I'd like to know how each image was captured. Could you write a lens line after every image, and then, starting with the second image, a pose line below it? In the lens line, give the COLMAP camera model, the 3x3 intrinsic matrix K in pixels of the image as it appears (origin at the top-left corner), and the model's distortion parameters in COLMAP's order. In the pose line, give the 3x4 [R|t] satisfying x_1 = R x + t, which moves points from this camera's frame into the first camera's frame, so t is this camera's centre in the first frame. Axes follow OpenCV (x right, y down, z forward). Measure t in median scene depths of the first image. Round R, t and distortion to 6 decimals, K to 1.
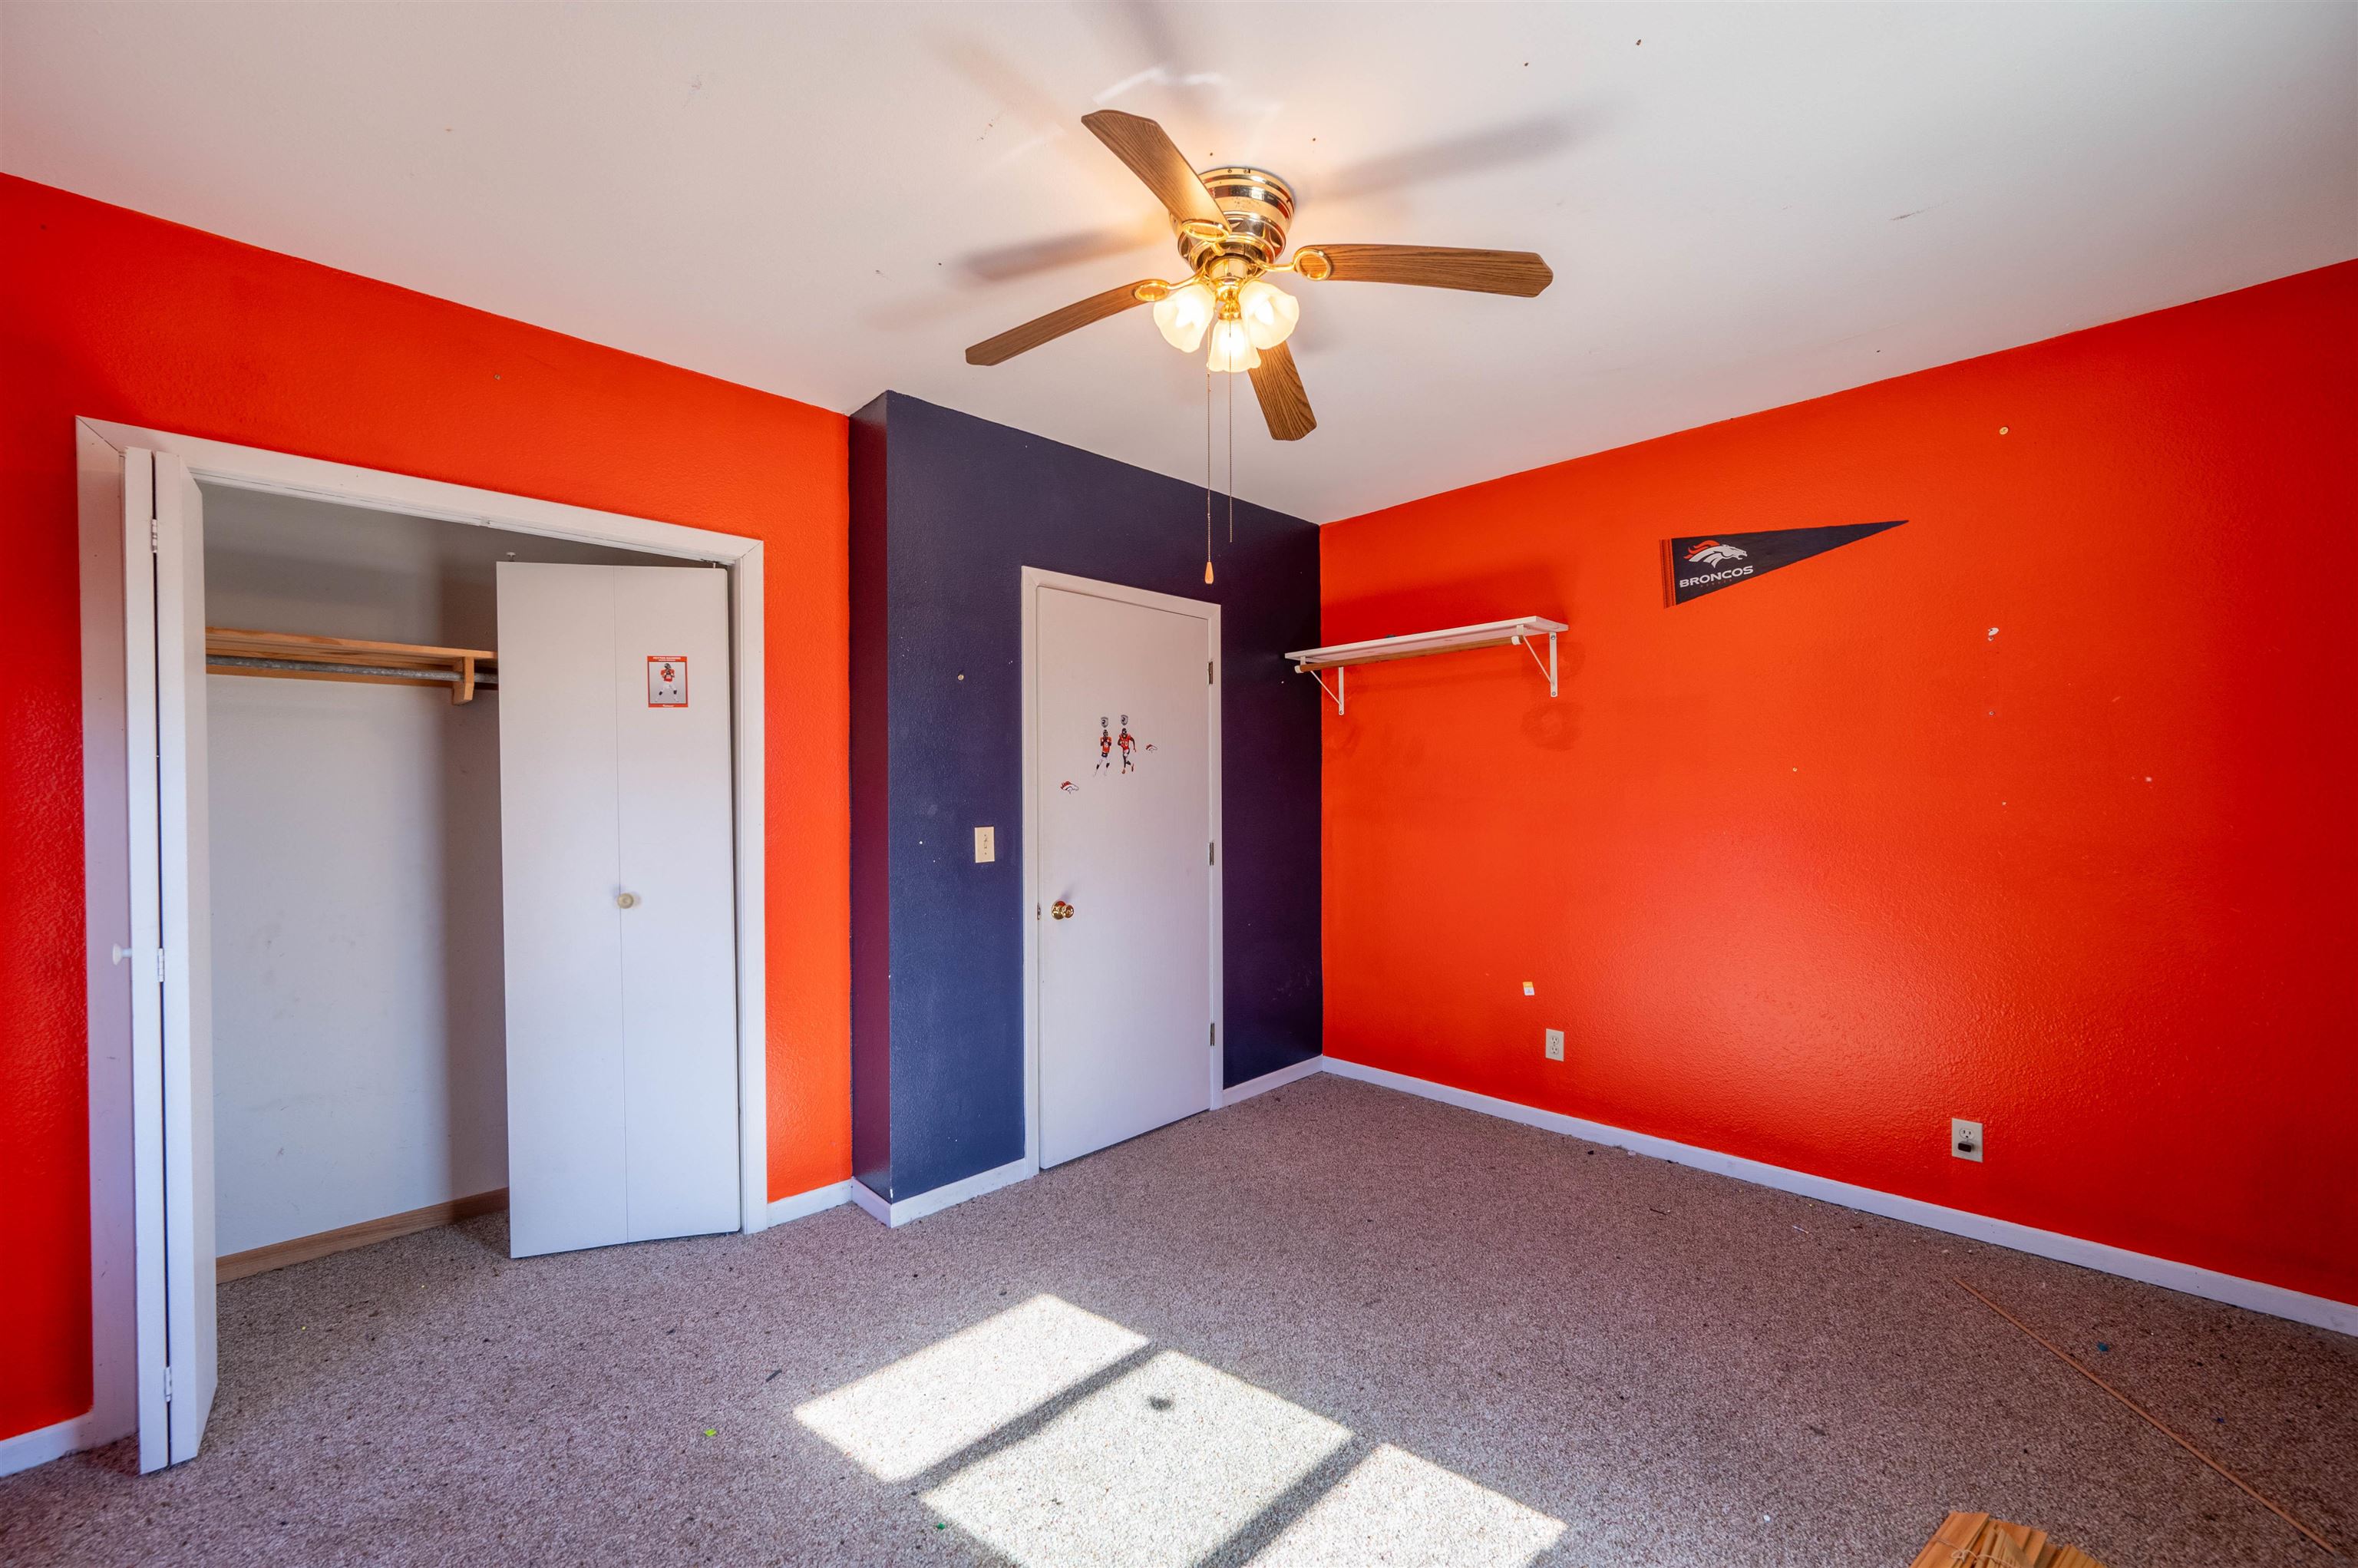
lens RADIAL K [[924.6, 0, 1180.9], [0, 924.6, 798.4], [0, 0, 1]] dist [0.000362, 0.000045]
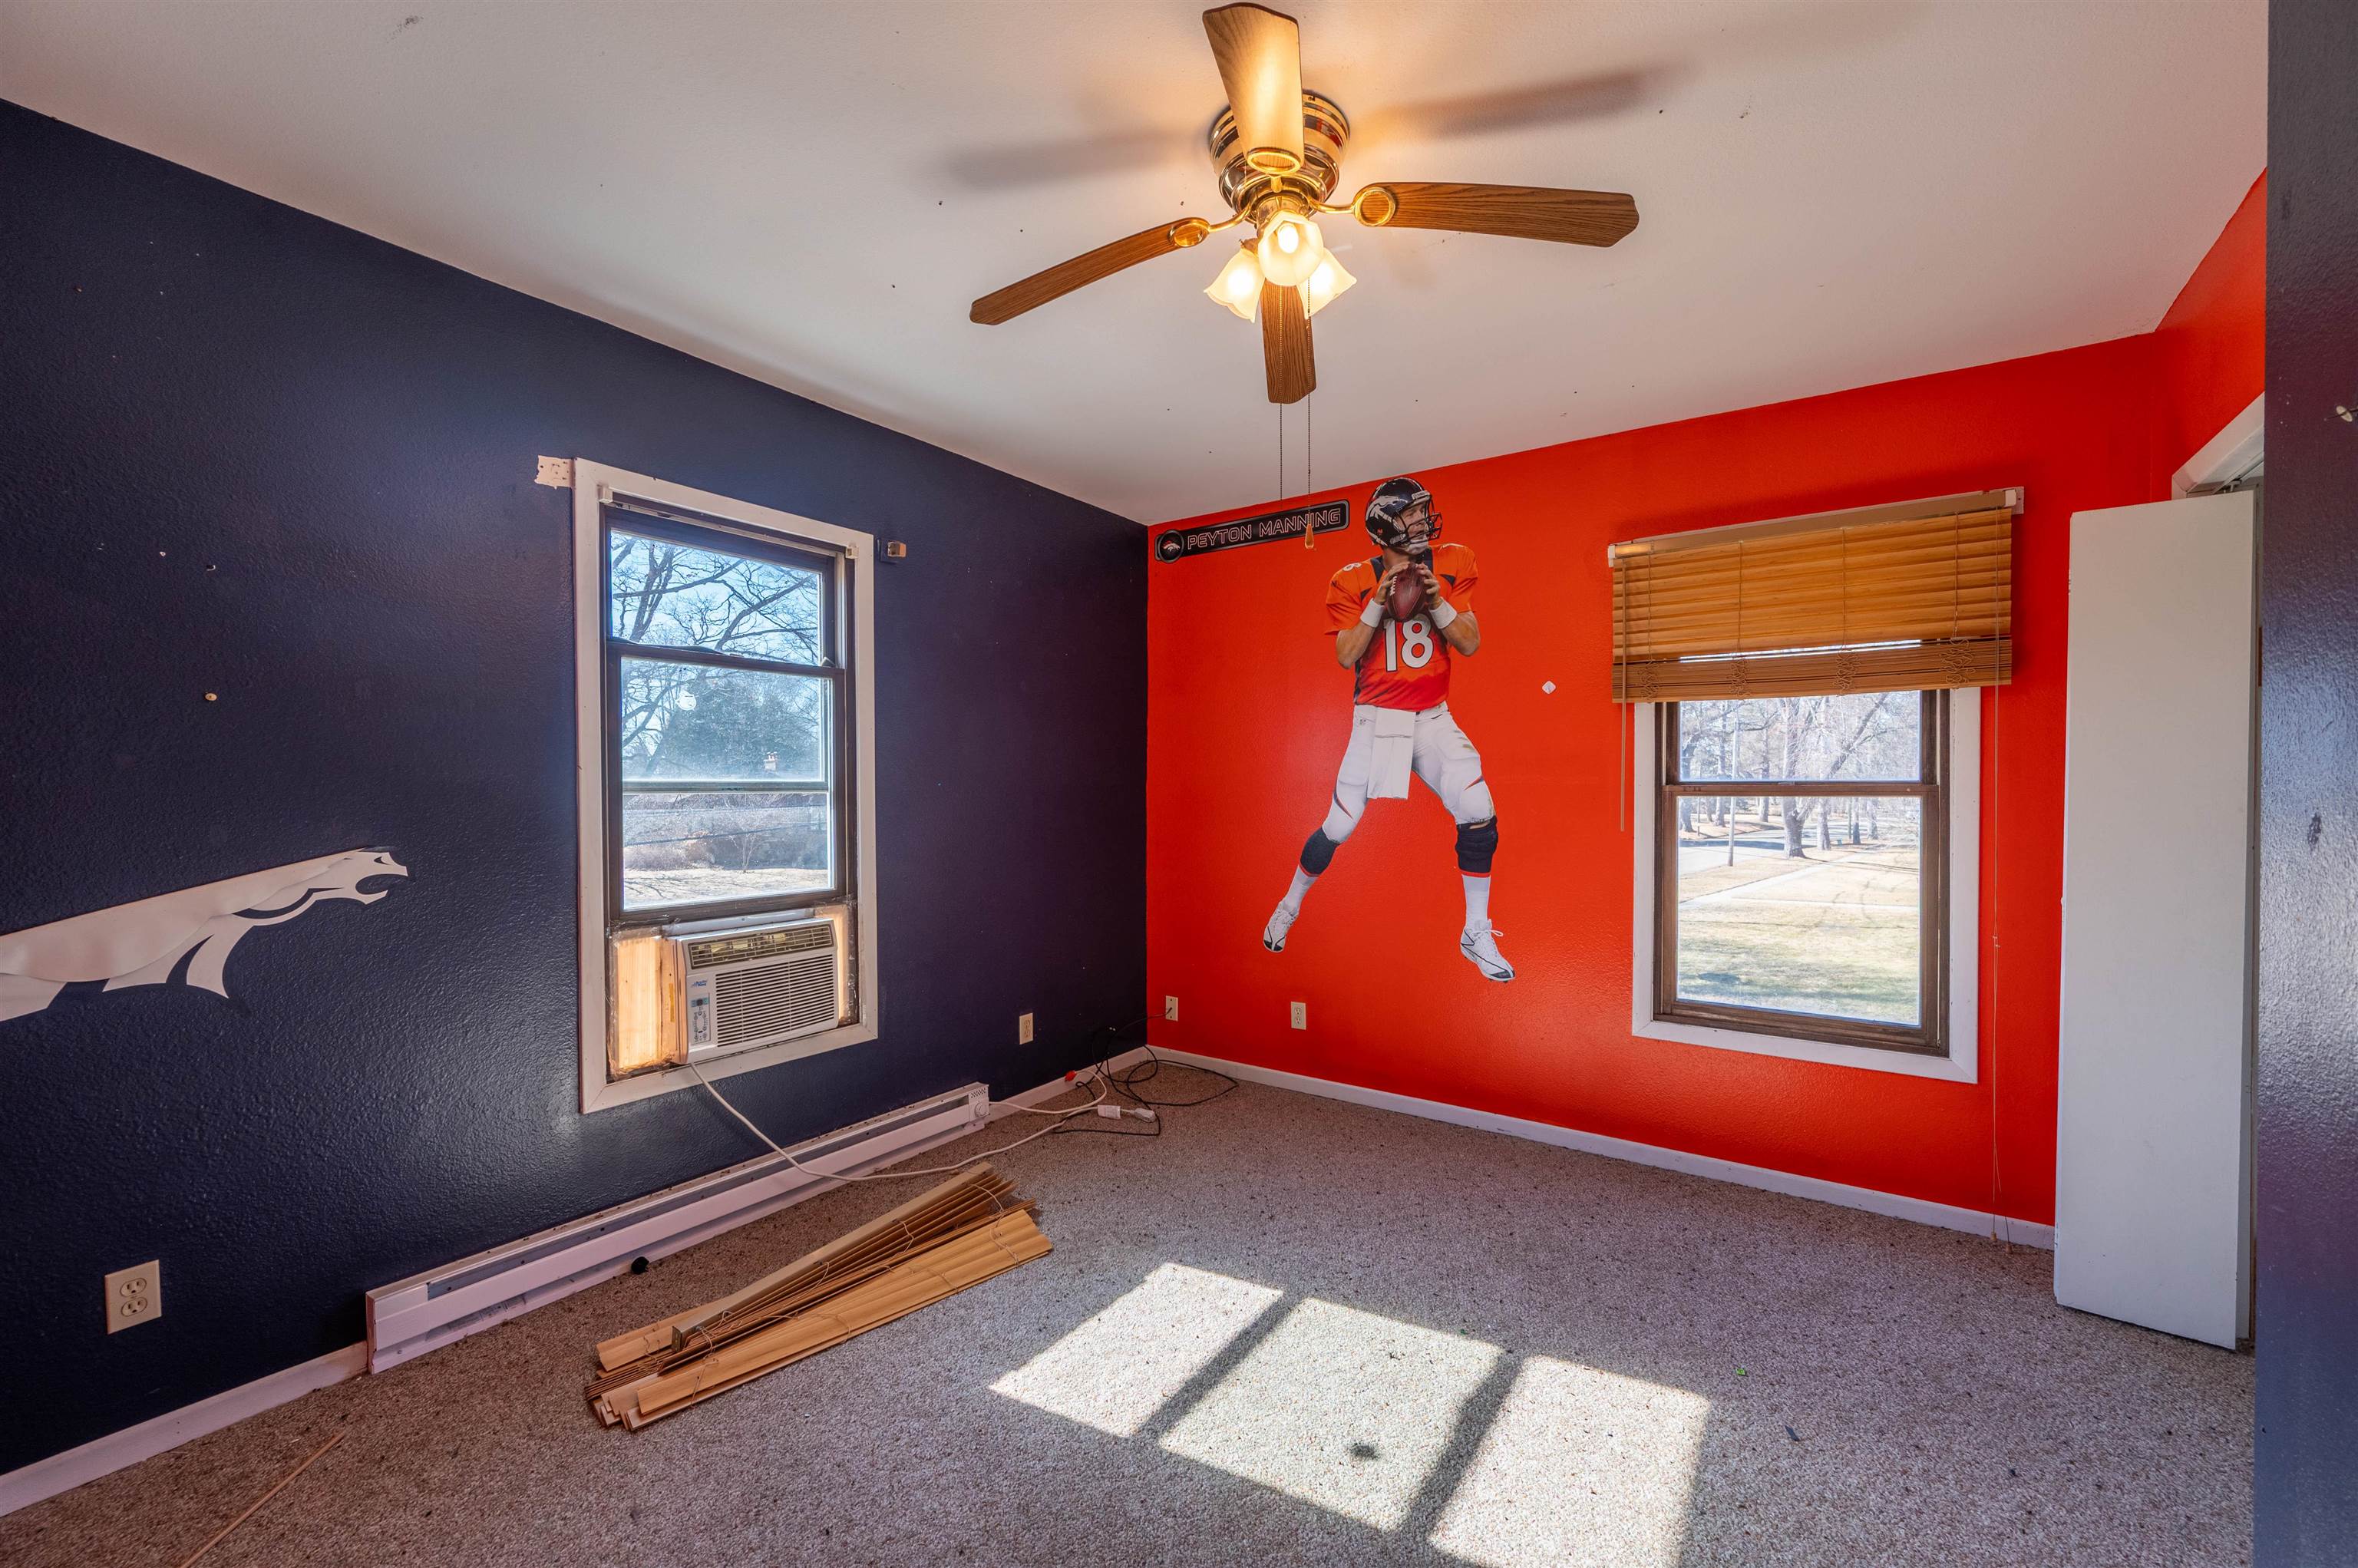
lens RADIAL K [[924.6, 0, 1180.9], [0, 924.6, 798.4], [0, 0, 1]] dist [0.000362, 0.000045]
pose [[-0.983999, 0.010413, -0.177871, 0.329826], [0.007015, 0.999781, 0.019718, -0.013601], [0.178038, 0.018155, -0.983856, 1.969152]]
